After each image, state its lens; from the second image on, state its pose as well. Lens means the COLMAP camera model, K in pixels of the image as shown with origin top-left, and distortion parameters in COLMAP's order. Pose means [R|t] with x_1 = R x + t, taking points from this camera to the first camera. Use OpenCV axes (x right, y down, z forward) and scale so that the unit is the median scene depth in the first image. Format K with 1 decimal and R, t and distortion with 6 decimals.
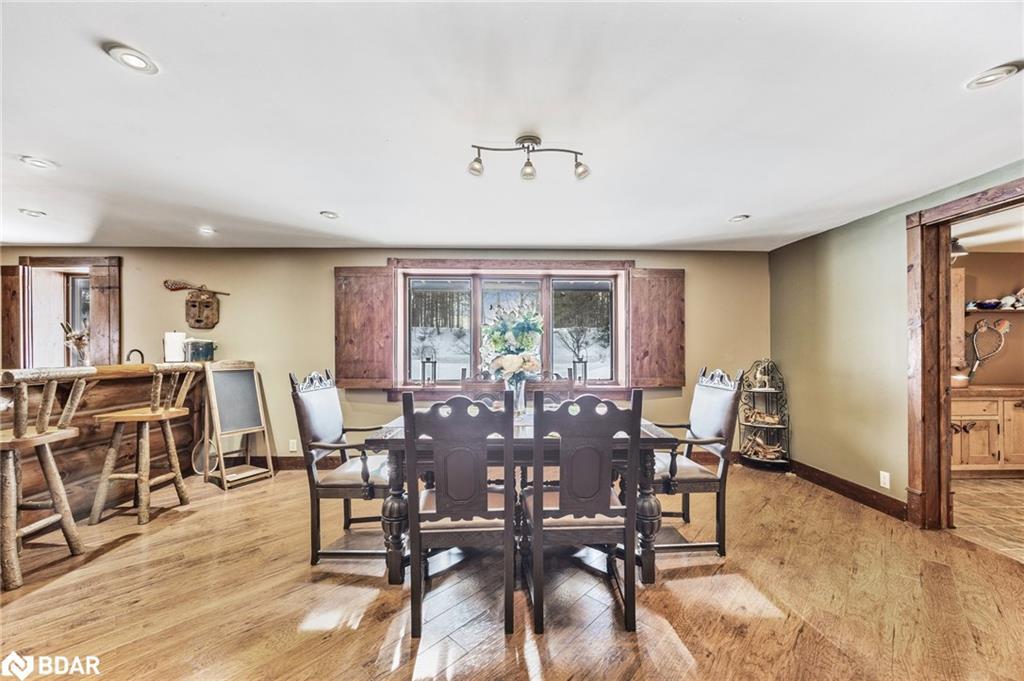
lens RADIAL K [[406.3, 0, 513.0], [0, 406.3, 344.9], [0, 0, 1]] dist [-0.001497, 0.000091]
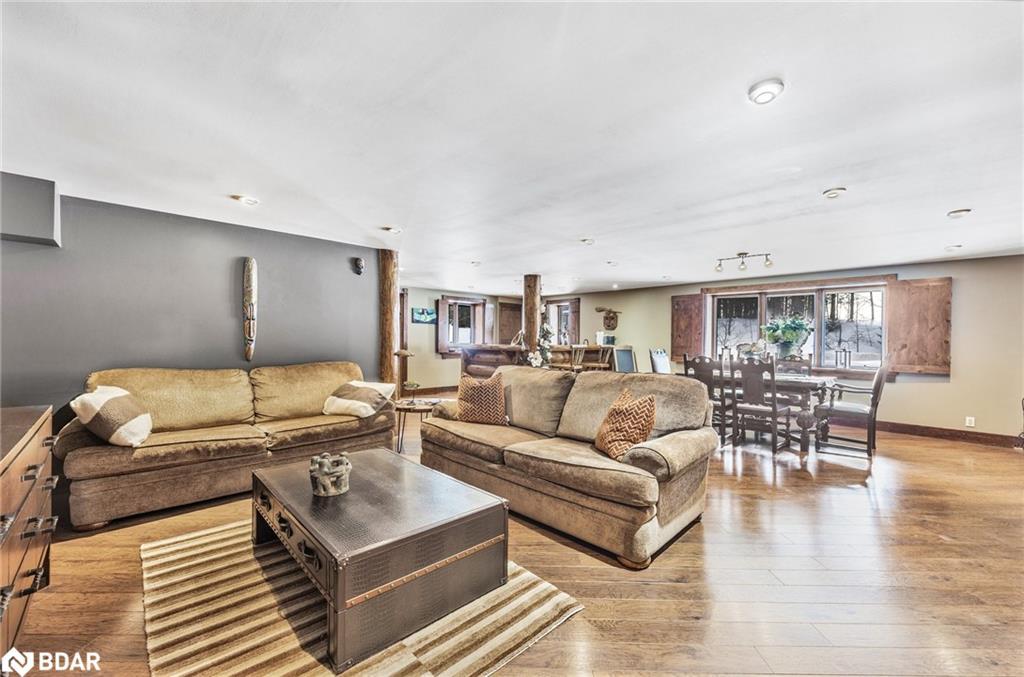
lens RADIAL K [[406.3, 0, 513.0], [0, 406.3, 342.9], [0, 0, 1]] dist [-0.001497, 0.000091]
pose [[0.682140, 0.016522, -0.731035, 0.476276], [-0.006302, 0.999840, 0.016717, -0.003183], [0.731194, -0.006796, 0.682135, -0.889925]]
